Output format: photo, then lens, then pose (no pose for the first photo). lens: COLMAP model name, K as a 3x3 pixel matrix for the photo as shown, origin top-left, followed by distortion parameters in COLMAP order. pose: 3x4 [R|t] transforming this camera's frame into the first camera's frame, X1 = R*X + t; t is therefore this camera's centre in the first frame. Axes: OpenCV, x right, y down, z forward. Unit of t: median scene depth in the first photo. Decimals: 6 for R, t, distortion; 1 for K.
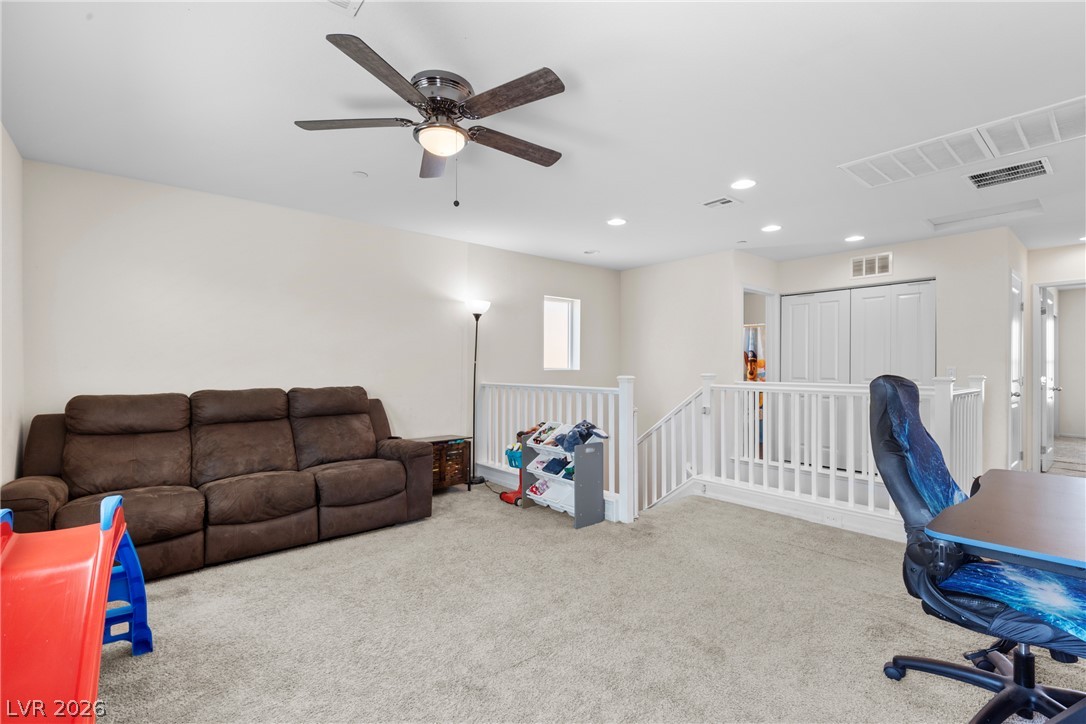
lens RADIAL K [[490.3, 0, 544.7], [0, 490.3, 366.1], [0, 0, 1]] dist [0.003509, -0.000207]
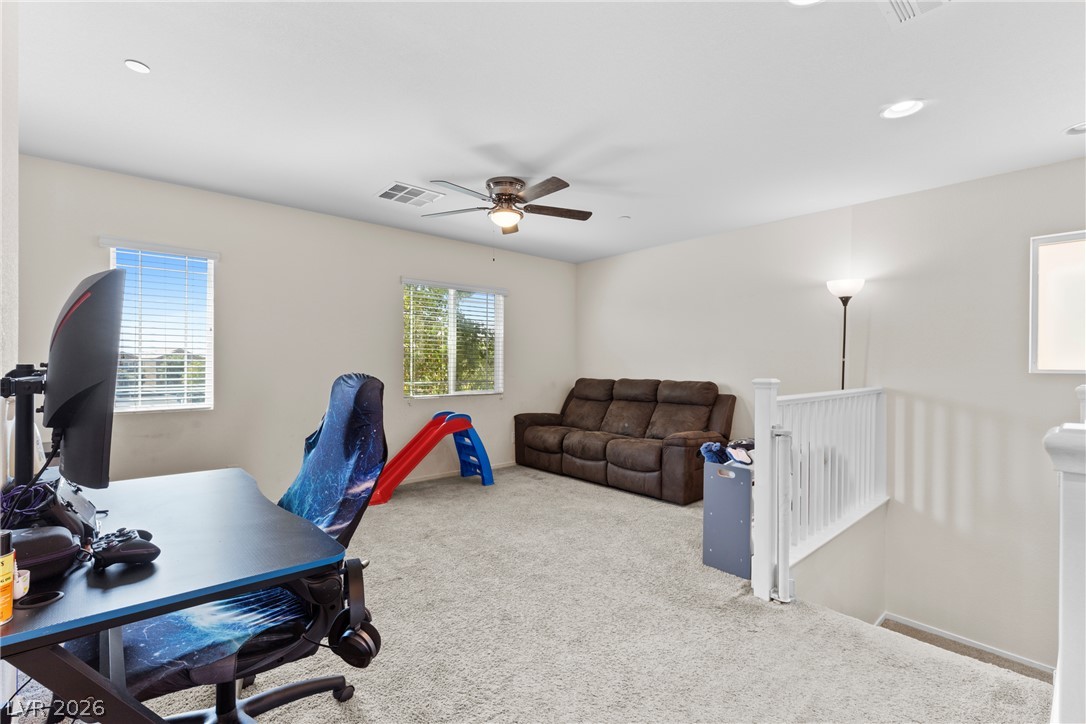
lens RADIAL K [[490.3, 0, 549.2], [0, 490.3, 362.4], [0, 0, 1]] dist [0.003509, -0.000207]
pose [[0.020932, 0.001071, -0.999780, 0.808561], [-0.004182, 0.999991, 0.000984, -0.002631], [0.999772, 0.004160, 0.020936, 0.667619]]
